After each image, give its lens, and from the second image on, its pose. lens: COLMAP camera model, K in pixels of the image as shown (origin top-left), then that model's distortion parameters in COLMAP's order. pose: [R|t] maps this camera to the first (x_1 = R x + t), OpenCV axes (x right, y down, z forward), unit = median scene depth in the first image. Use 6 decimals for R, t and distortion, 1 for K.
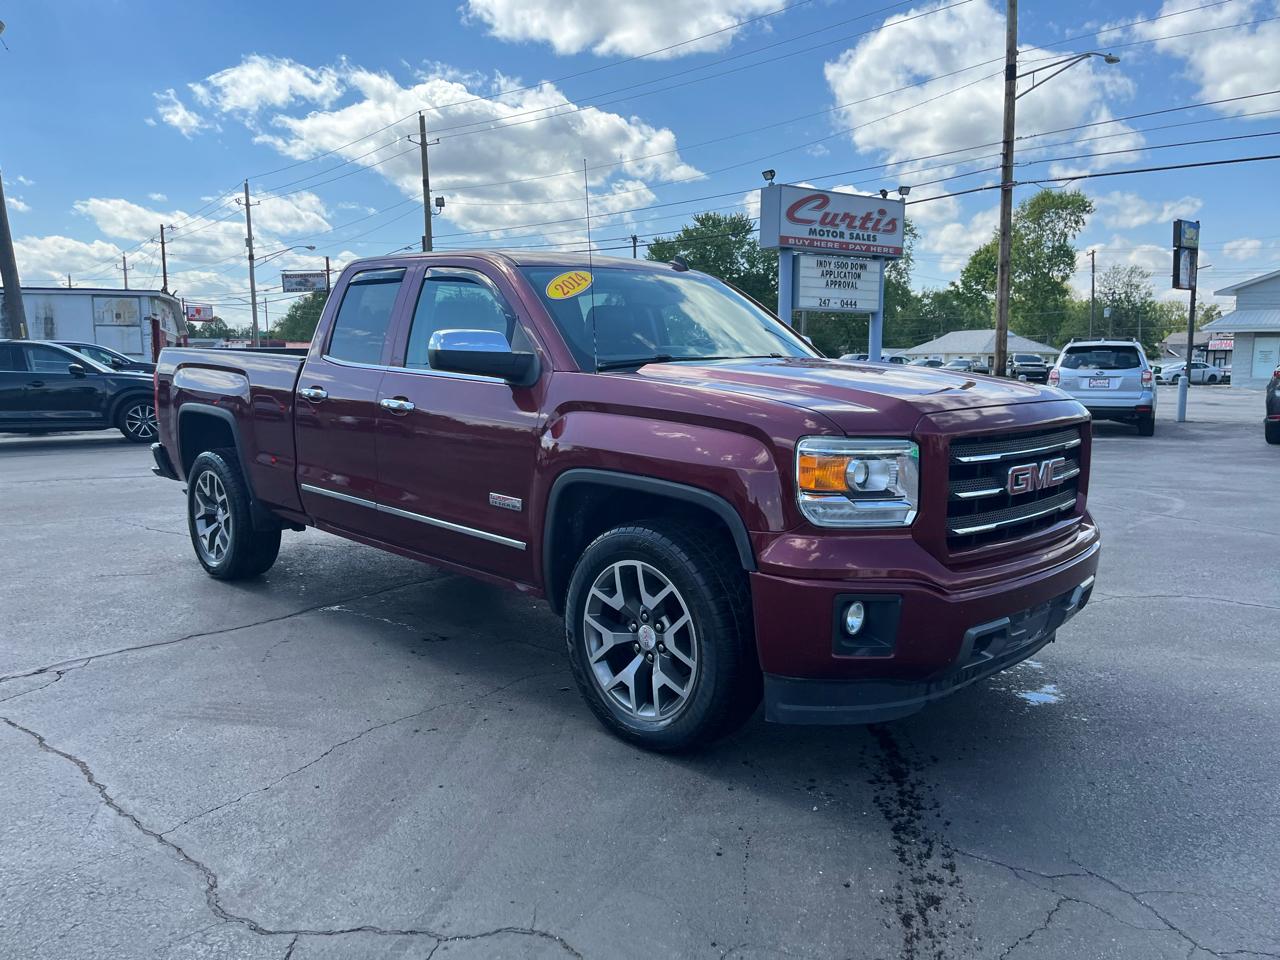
lens RADIAL K [[965.0, 0, 661.0], [0, 965.0, 463.9], [0, 0, 1]] dist [0.065250, -0.079617]
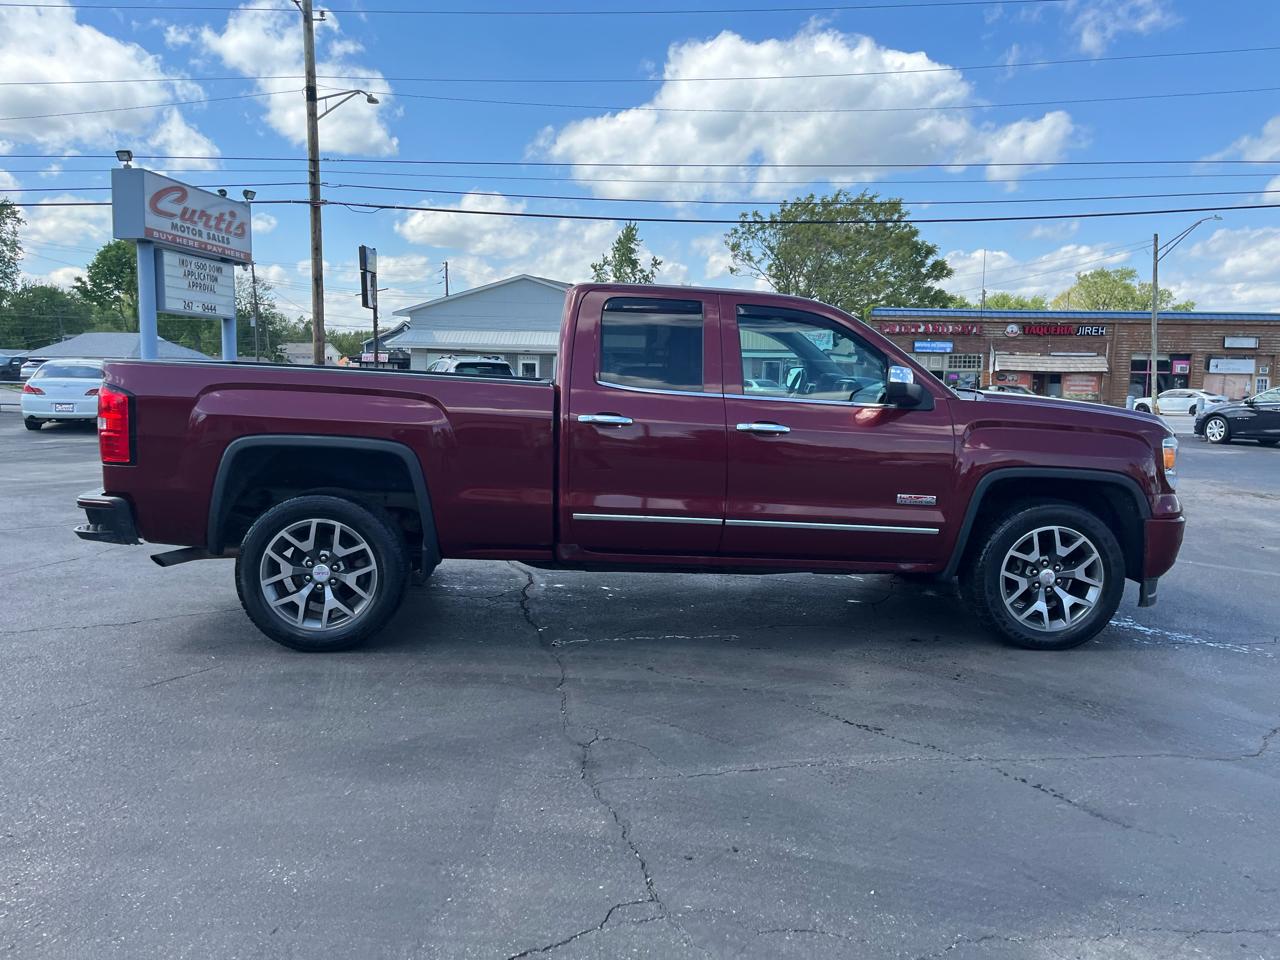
lens RADIAL K [[965.0, 0, 650.9], [0, 965.0, 469.8], [0, 0, 1]] dist [0.065250, -0.079617]
pose [[0.653498, -0.063107, 0.754293, -0.239450], [0.063644, 0.997571, 0.028321, -0.010630], [-0.754247, 0.029499, 0.655927, 0.072526]]
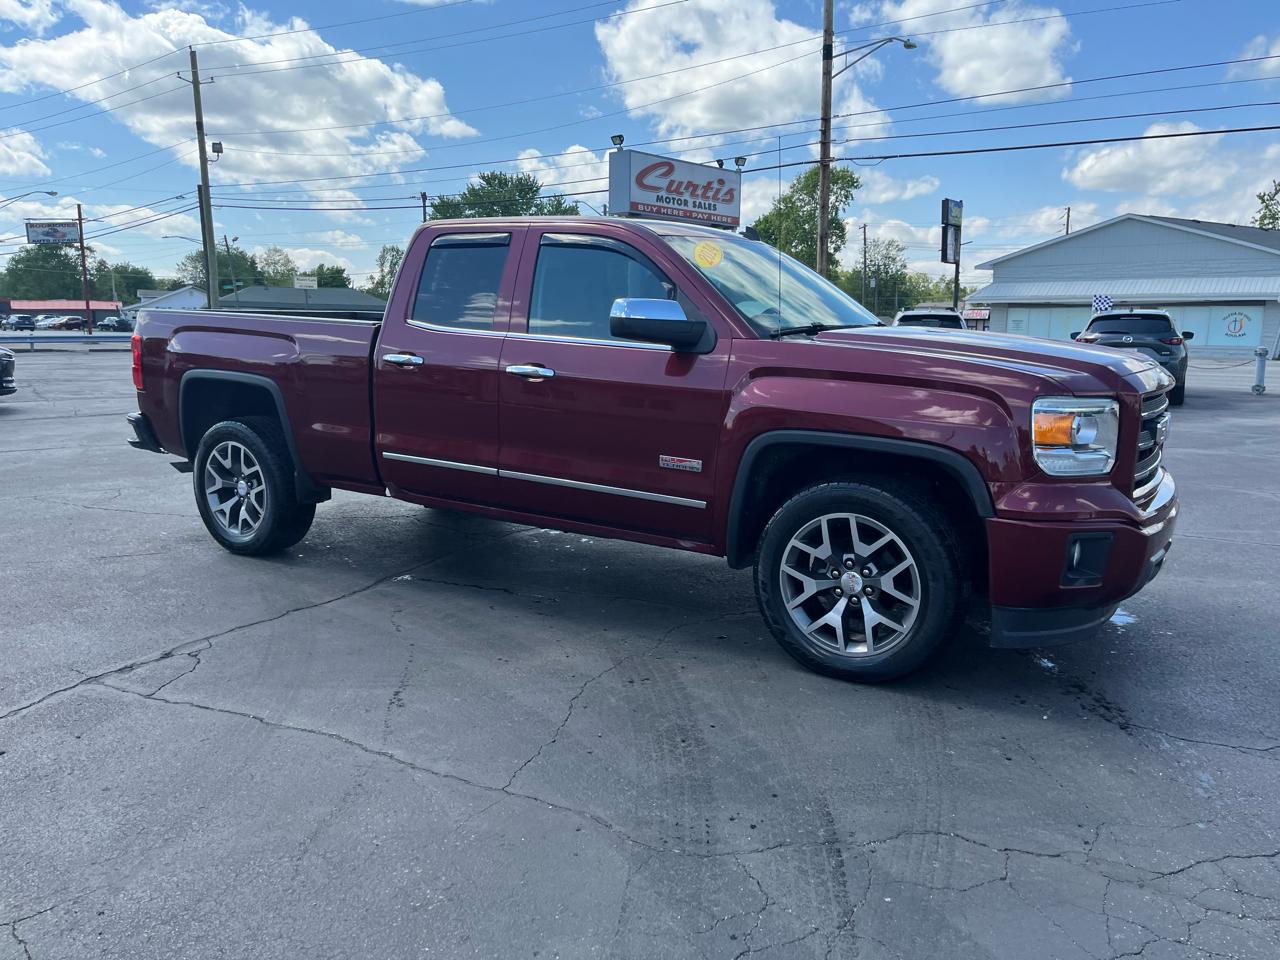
lens RADIAL K [[965.0, 0, 655.9], [0, 965.0, 475.1], [0, 0, 1]] dist [0.065250, -0.079617]
pose [[0.975530, -0.027159, 0.218184, -0.072807], [0.016788, 0.998646, 0.049247, -0.000125], [-0.219226, -0.044379, 0.974664, -0.003259]]
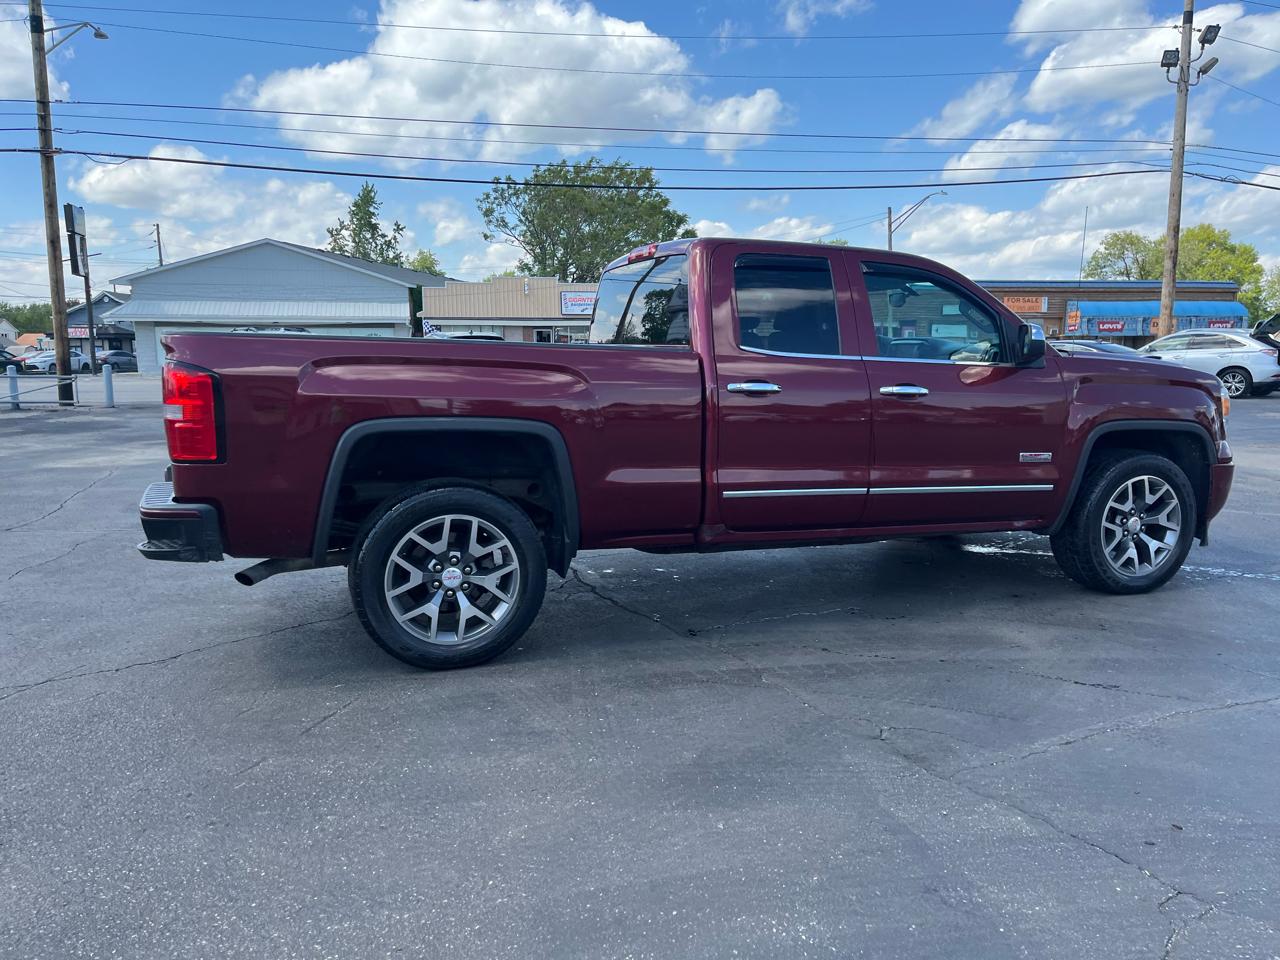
lens RADIAL K [[965.0, 0, 651.8], [0, 965.0, 490.5], [0, 0, 1]] dist [0.065250, -0.079617]
pose [[0.430202, -0.134404, 0.892671, -0.272548], [0.100138, 0.989857, 0.100778, -0.017660], [-0.897161, 0.046035, 0.439298, 0.155609]]
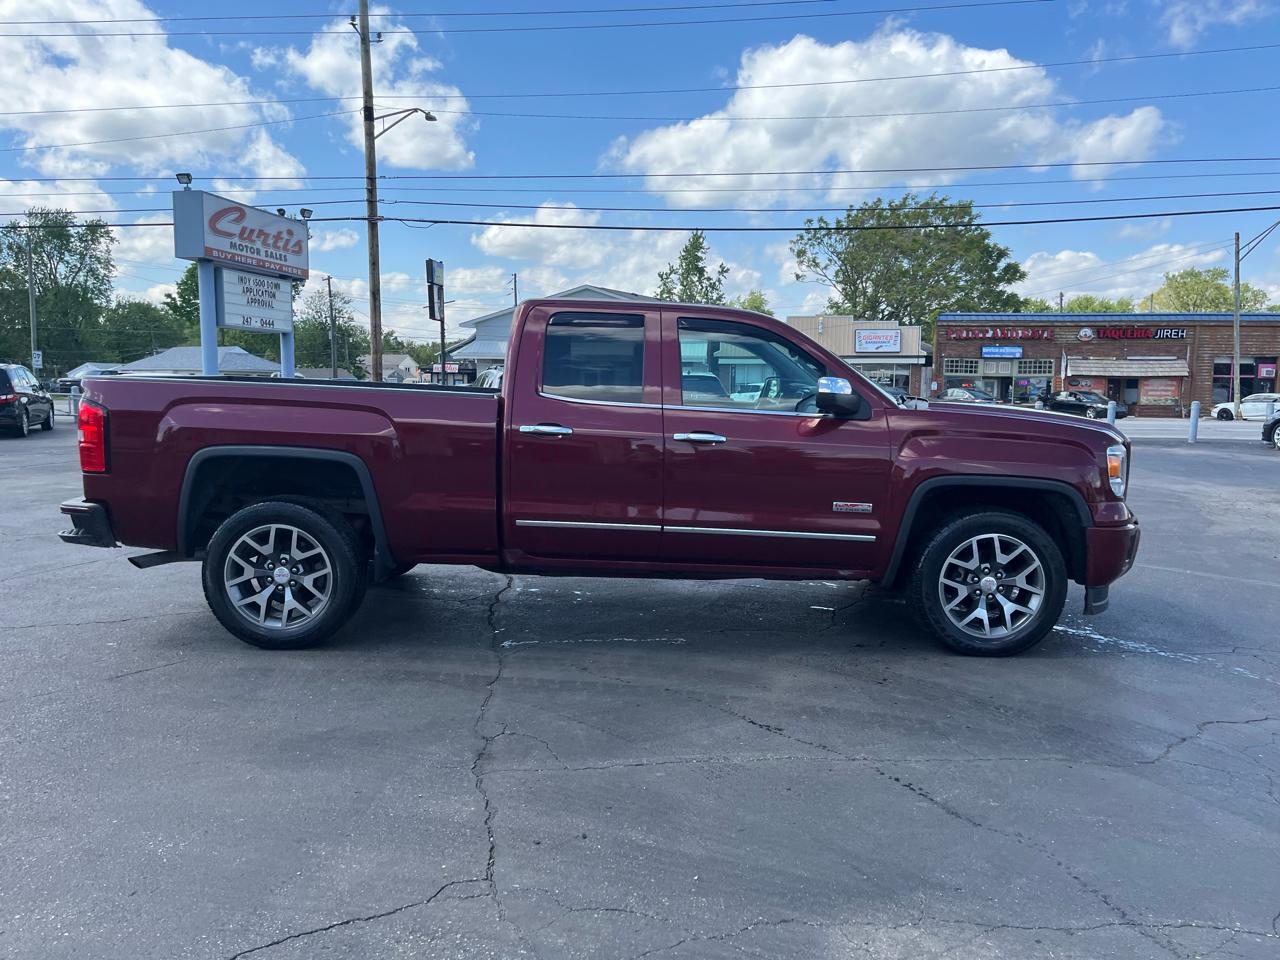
lens RADIAL K [[965.0, 0, 651.1], [0, 965.0, 479.8], [0, 0, 1]] dist [0.065250, -0.079617]
pose [[0.708355, -0.064518, 0.702902, -0.223826], [0.065913, 0.997509, 0.025135, -0.008788], [-0.702772, 0.028525, 0.710843, 0.044396]]
